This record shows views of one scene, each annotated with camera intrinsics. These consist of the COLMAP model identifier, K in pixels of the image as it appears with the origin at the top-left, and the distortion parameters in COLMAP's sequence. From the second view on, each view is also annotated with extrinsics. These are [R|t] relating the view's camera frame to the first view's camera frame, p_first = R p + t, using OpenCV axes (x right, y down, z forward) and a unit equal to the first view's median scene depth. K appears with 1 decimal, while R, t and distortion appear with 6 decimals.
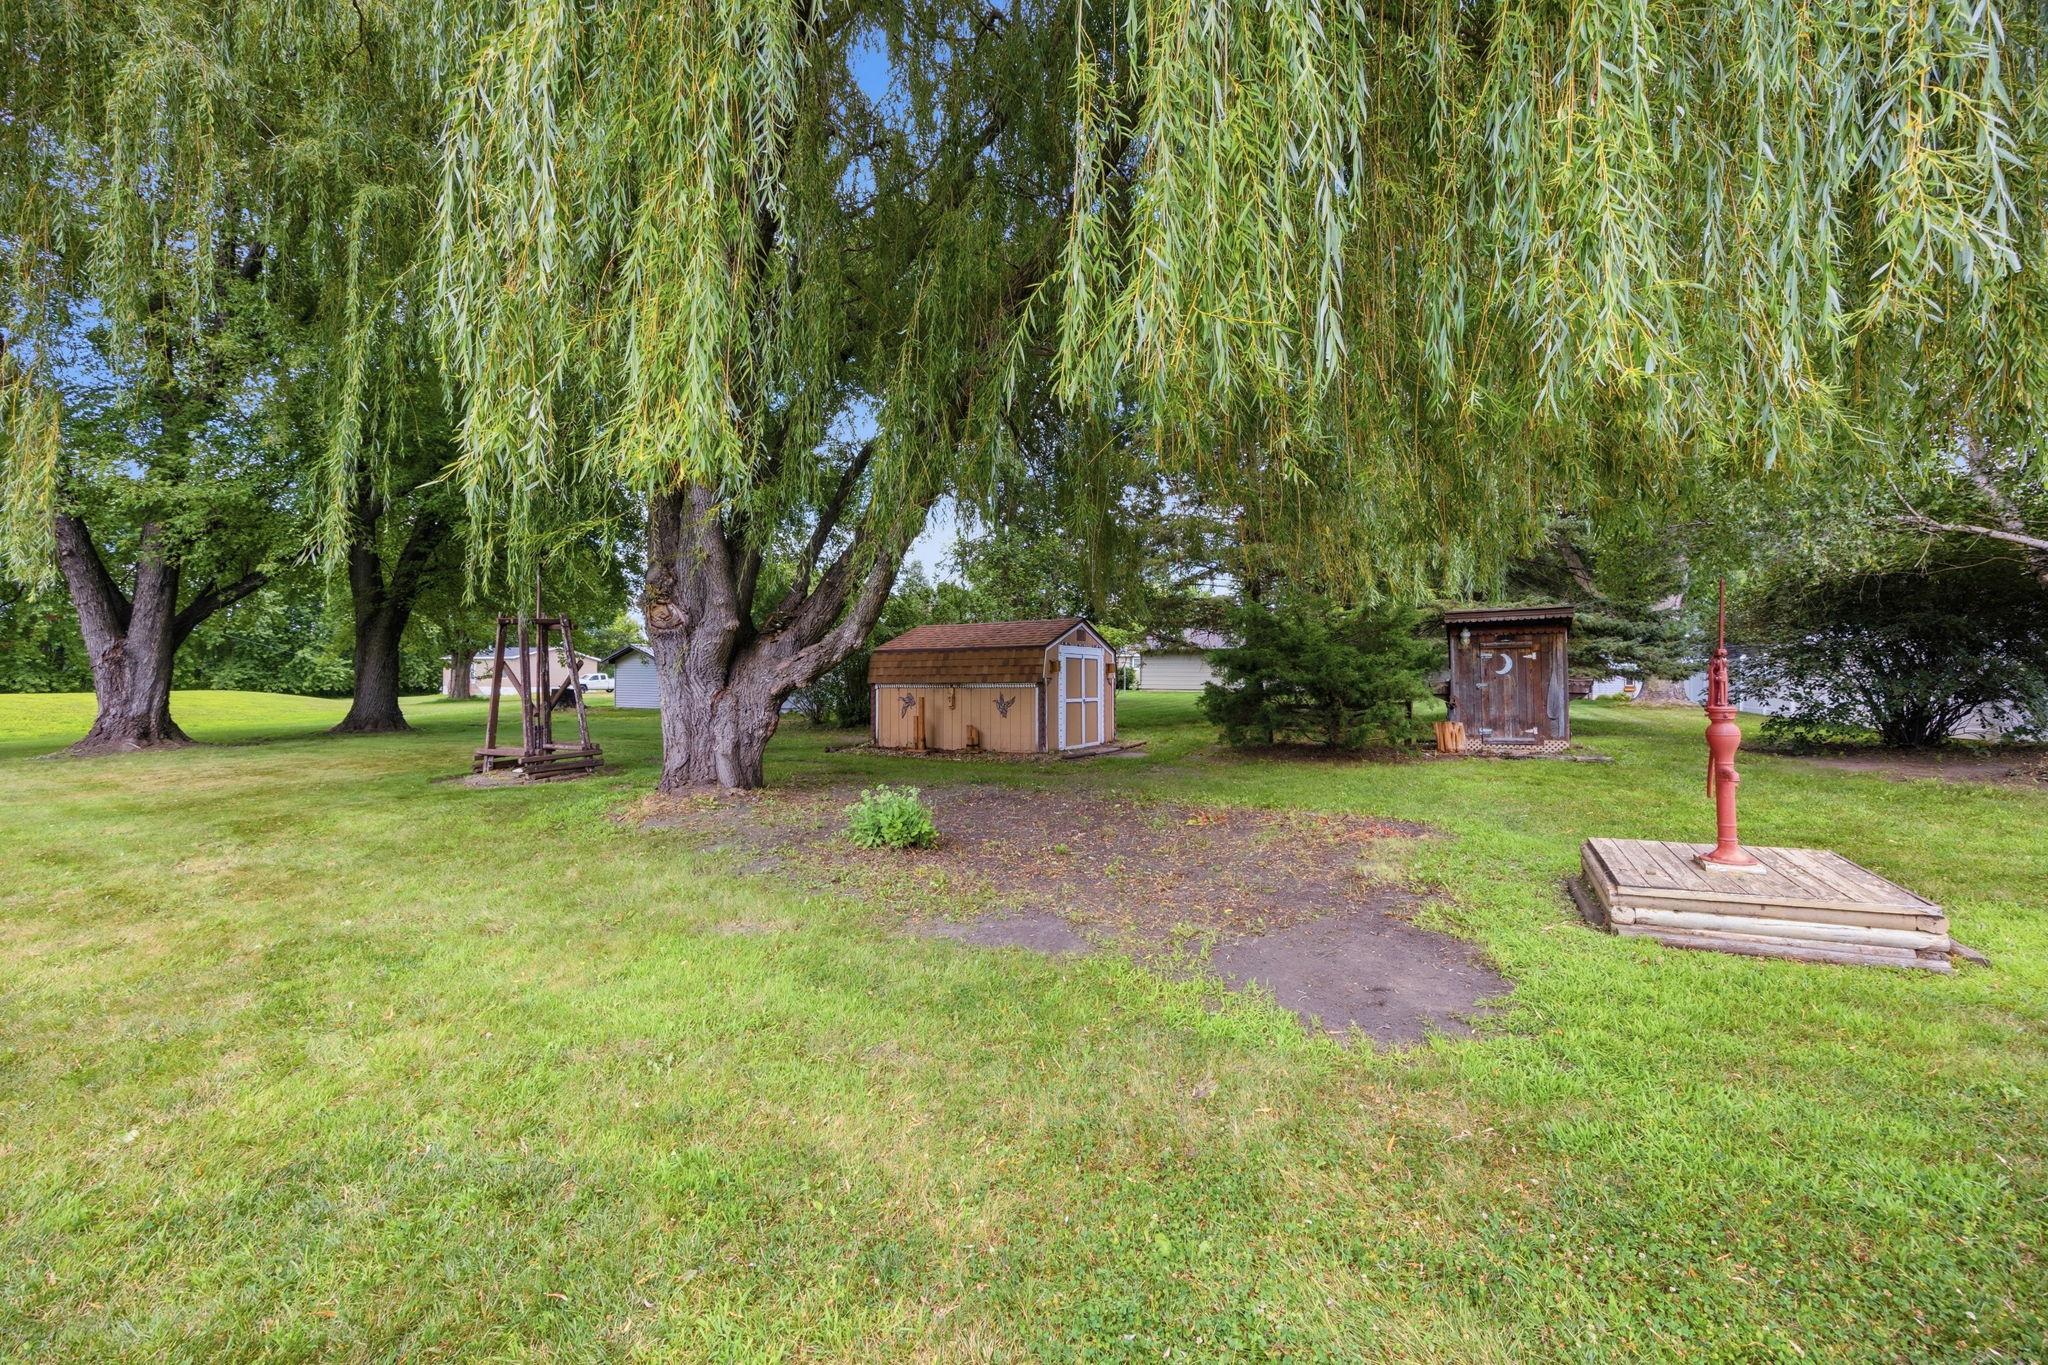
lens RADIAL K [[796.4, 0, 1024.0], [0, 796.4, 682.5], [0, 0, 1]] dist [0.013393, -0.000066]
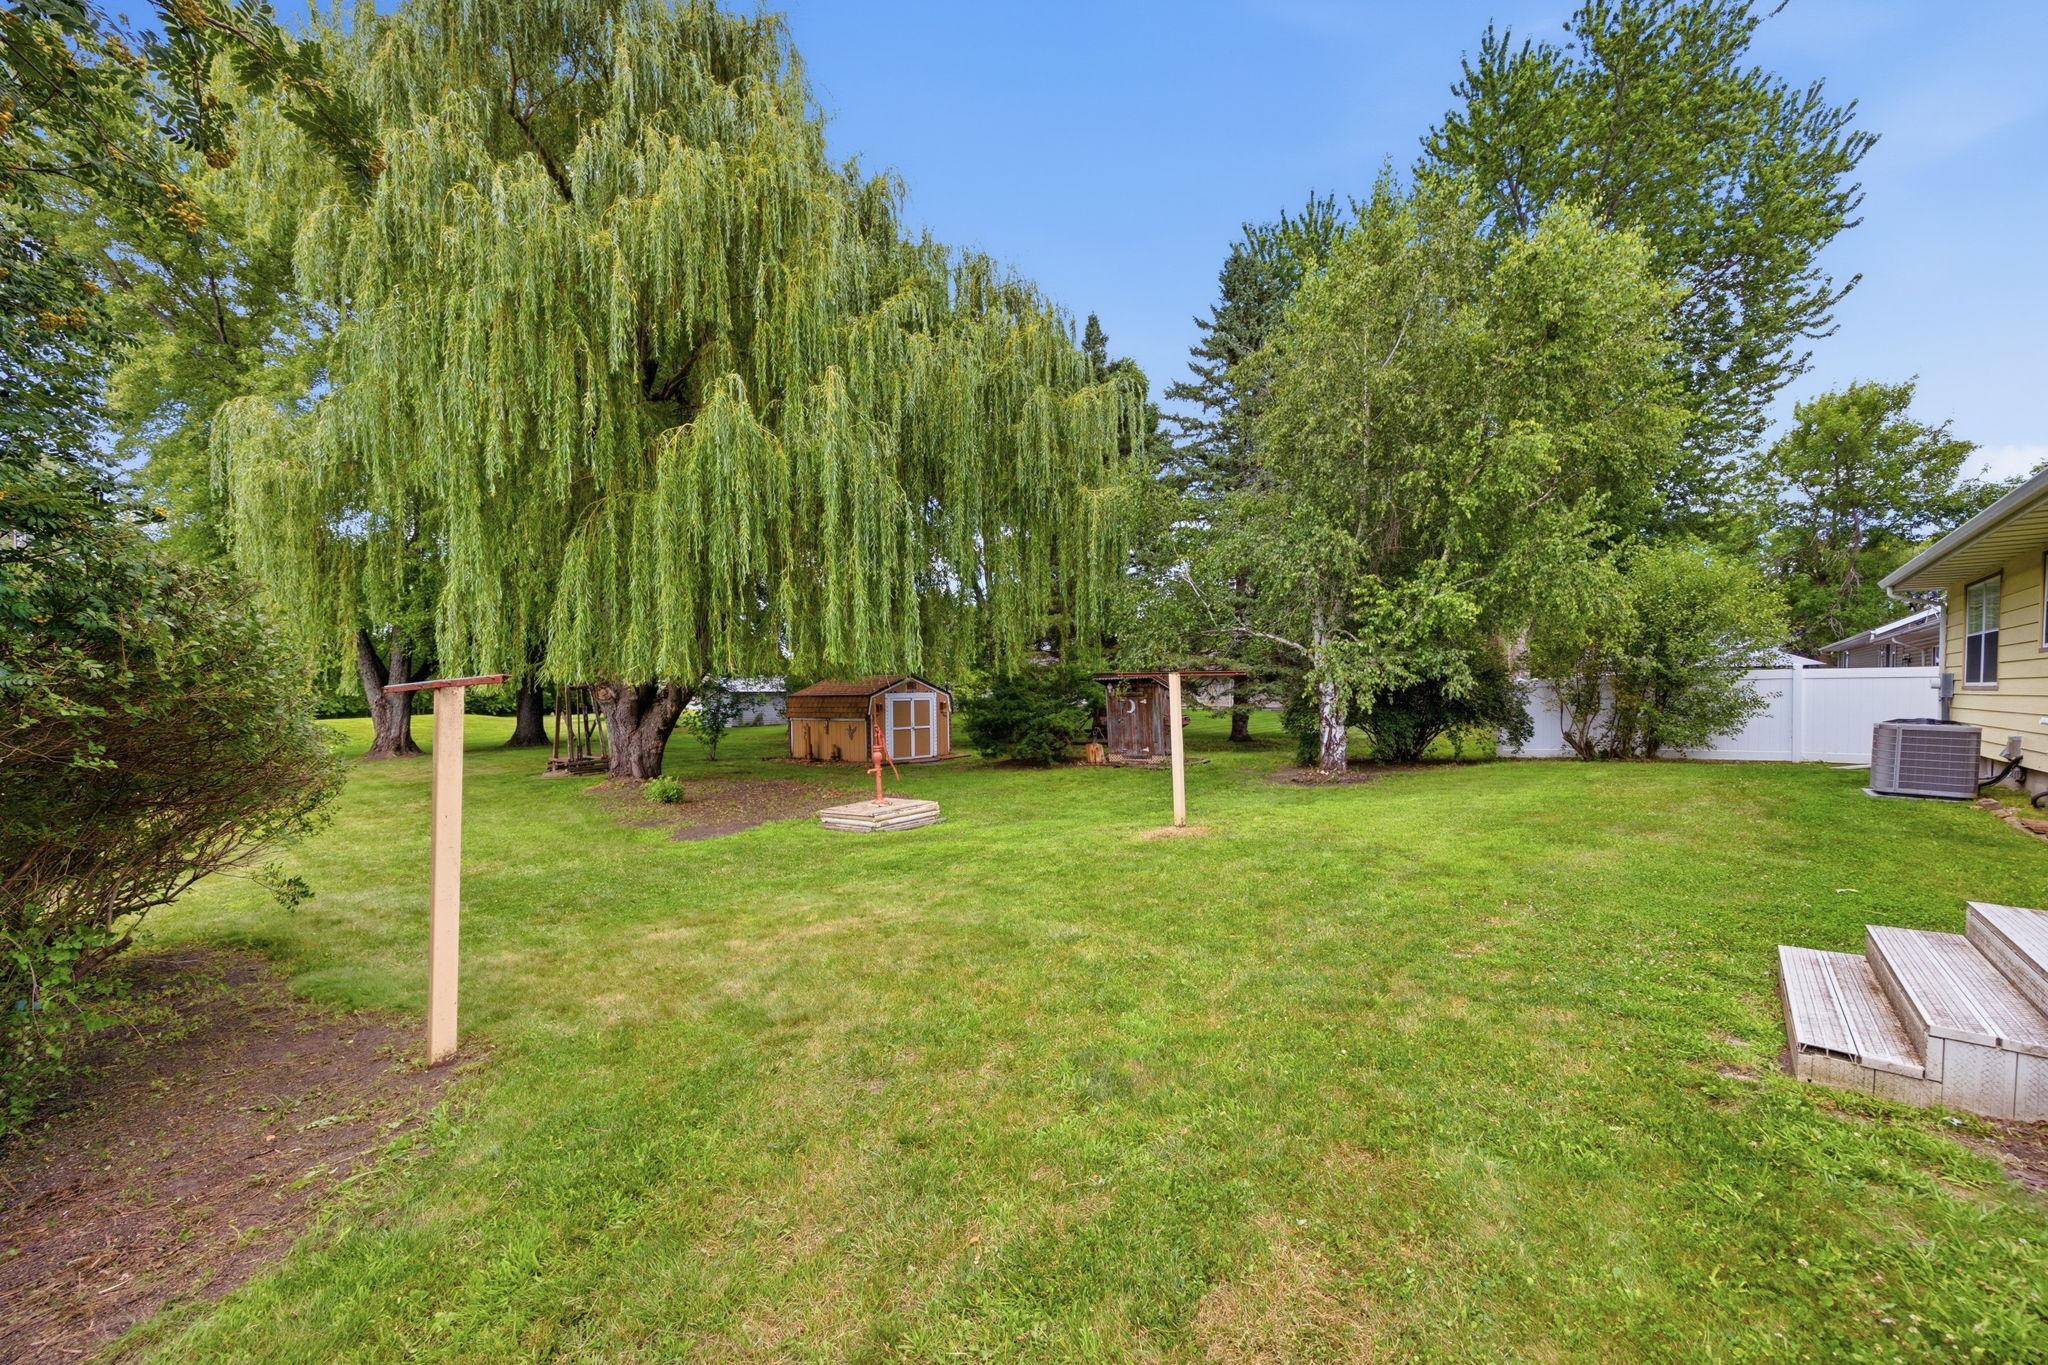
lens RADIAL K [[796.4, 0, 1024.0], [0, 796.4, 682.5], [0, 0, 1]] dist [0.013393, -0.000066]
pose [[0.985269, -0.012959, -0.170517, 0.580307], [0.010560, 0.999832, -0.014968, -0.042648], [0.170683, 0.012947, 0.985241, -0.507374]]
